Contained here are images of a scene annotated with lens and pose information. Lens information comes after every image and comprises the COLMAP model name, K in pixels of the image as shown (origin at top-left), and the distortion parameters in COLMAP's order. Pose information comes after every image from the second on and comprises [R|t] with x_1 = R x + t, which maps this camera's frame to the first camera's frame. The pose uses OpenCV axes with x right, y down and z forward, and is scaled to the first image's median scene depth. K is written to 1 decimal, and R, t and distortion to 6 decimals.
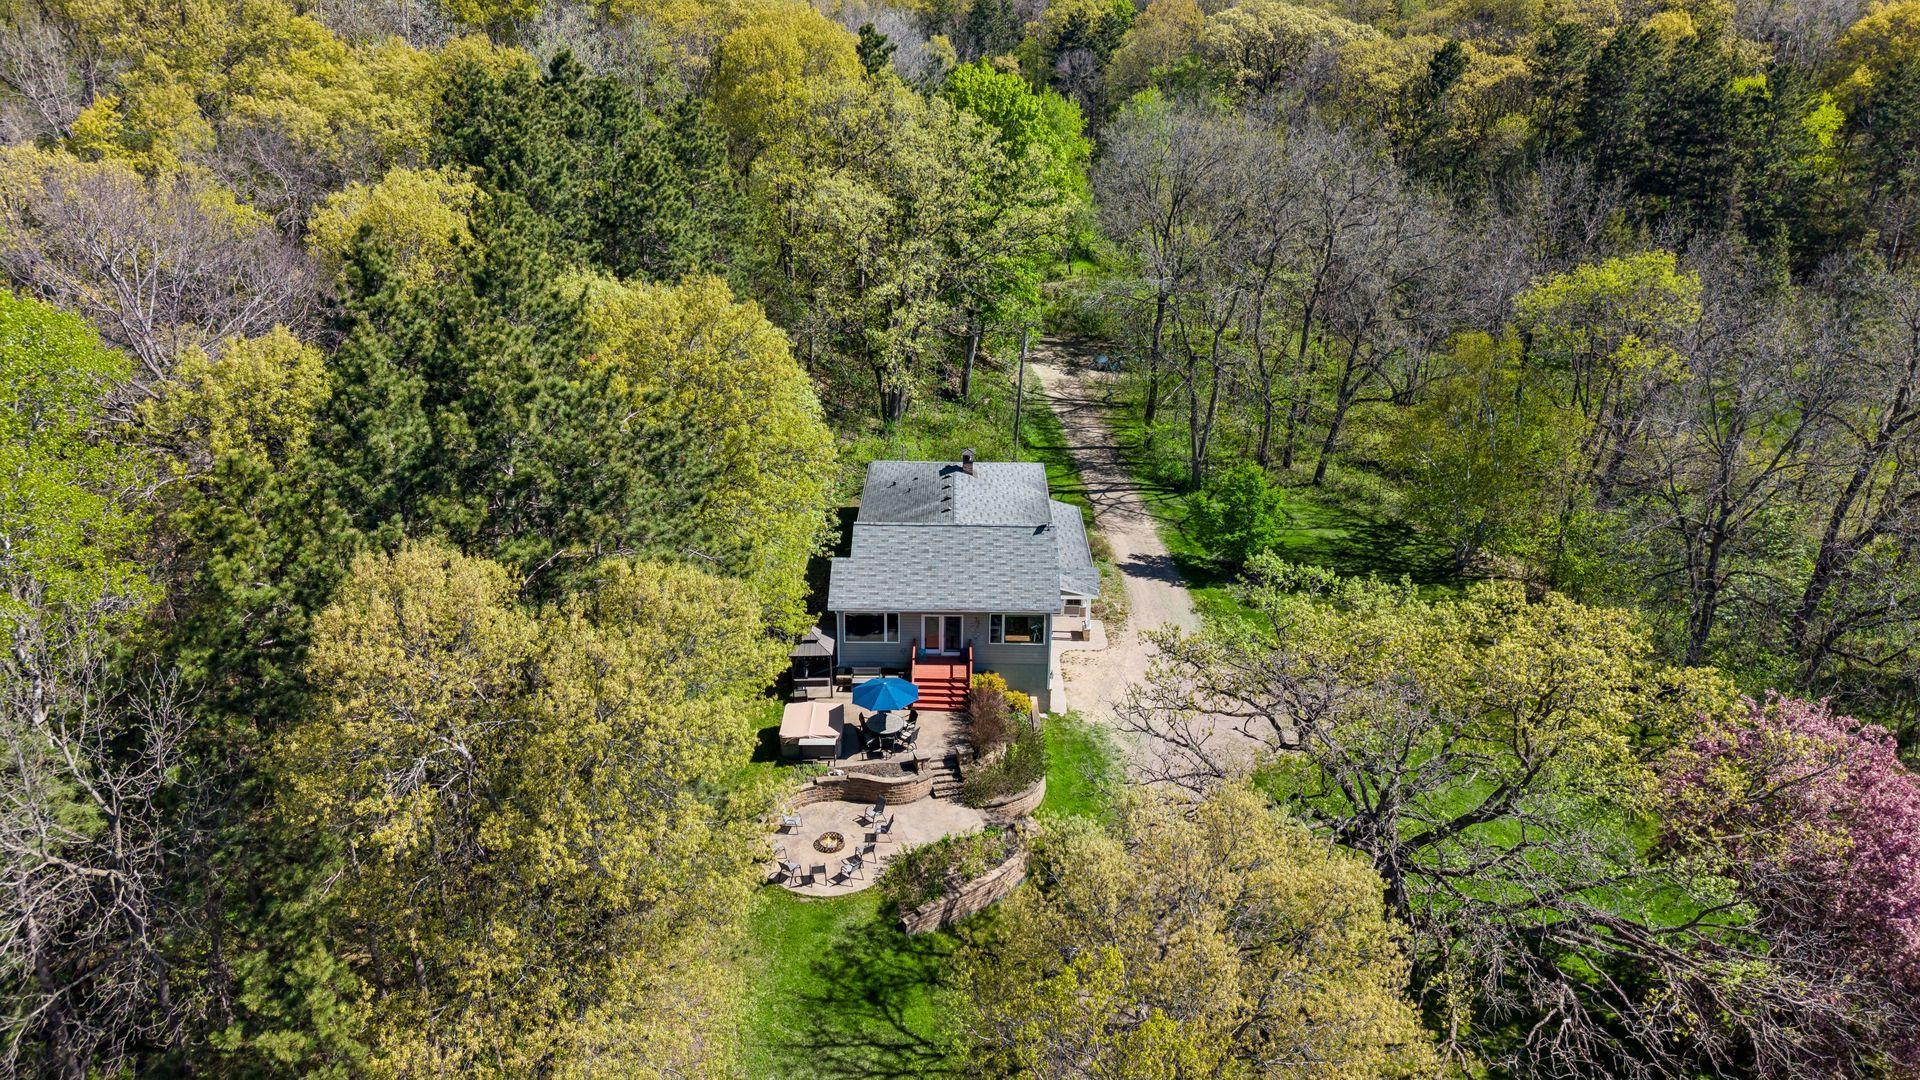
lens RADIAL K [[1299.4, 0, 961.5], [0, 1299.4, 542.9], [0, 0, 1]] dist [-0.003873, -0.003273]
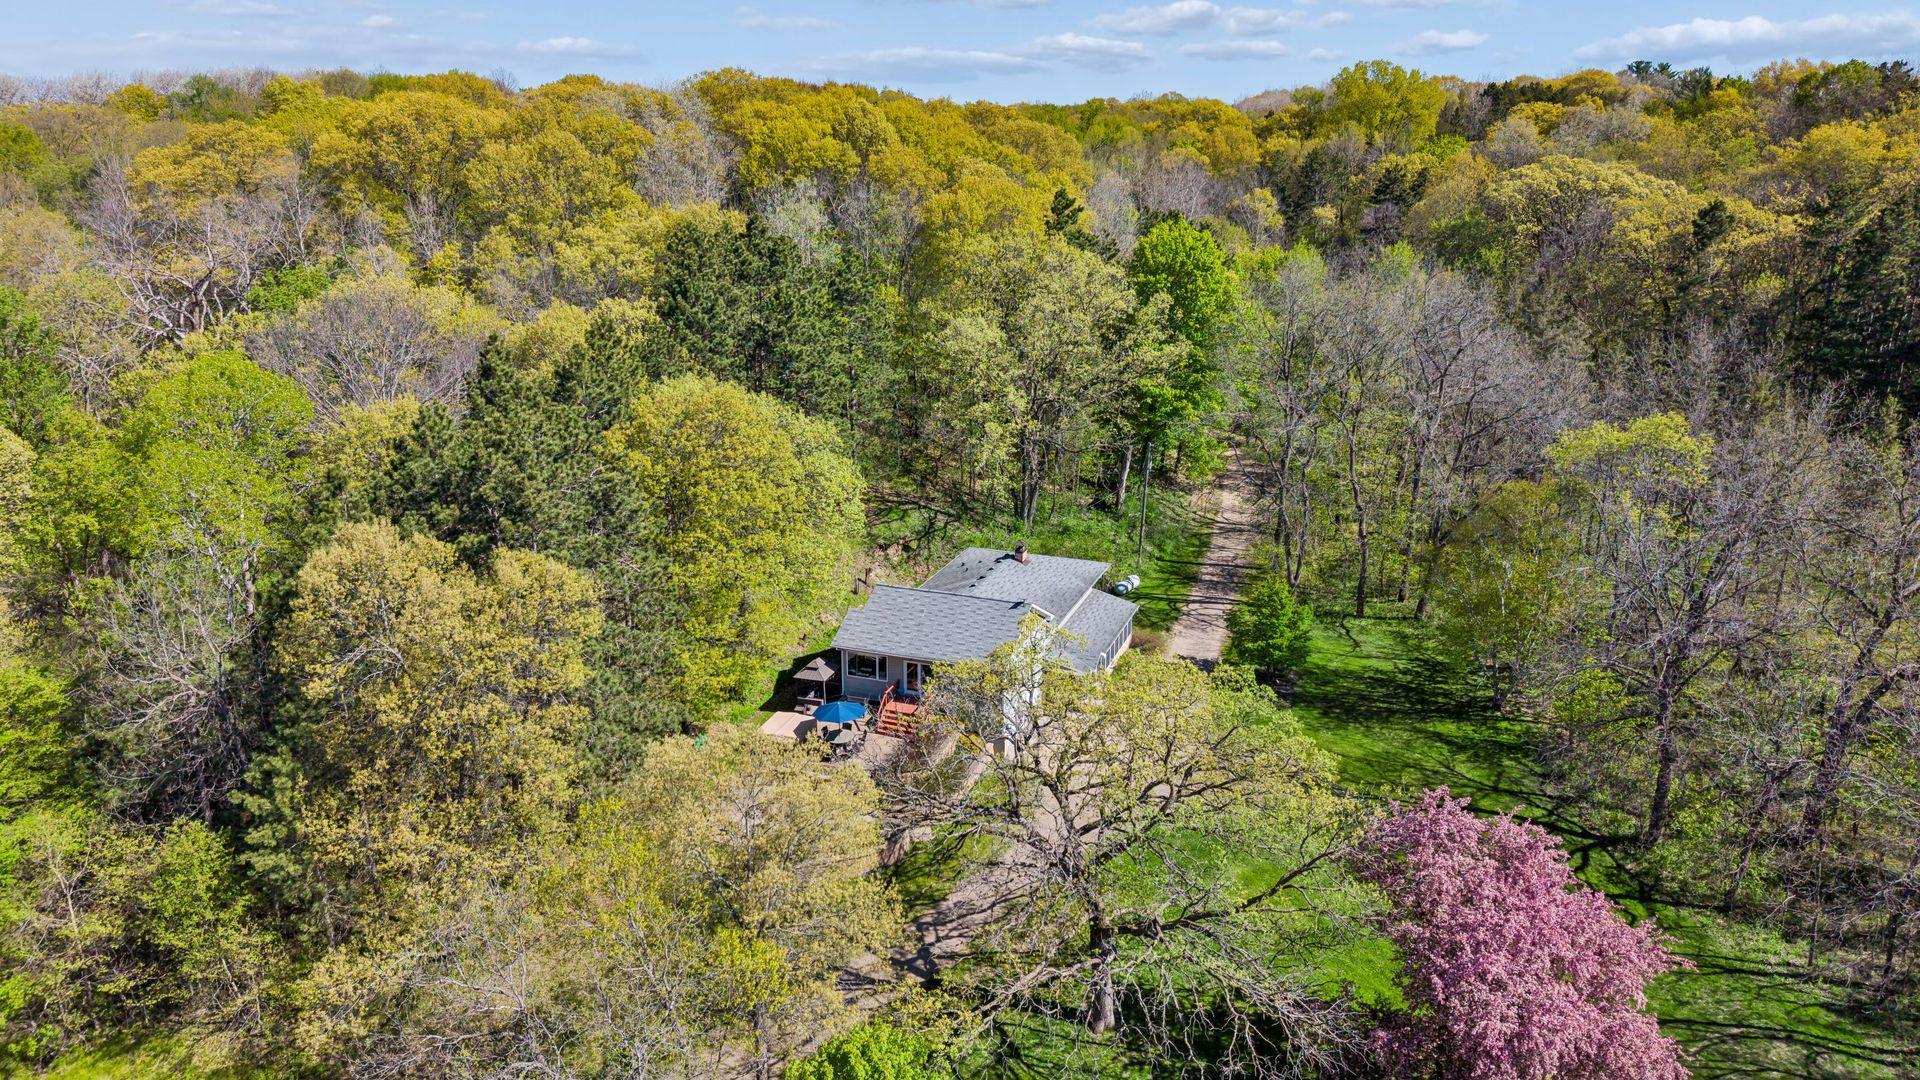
lens RADIAL K [[1299.4, 0, 958.5], [0, 1299.4, 536.0], [0, 0, 1]] dist [-0.003873, -0.003273]
pose [[0.934749, 0.092186, -0.343142, 0.350861], [-0.126673, 0.988759, -0.079438, 0.023484], [0.331962, 0.117721, 0.935918, -0.128299]]
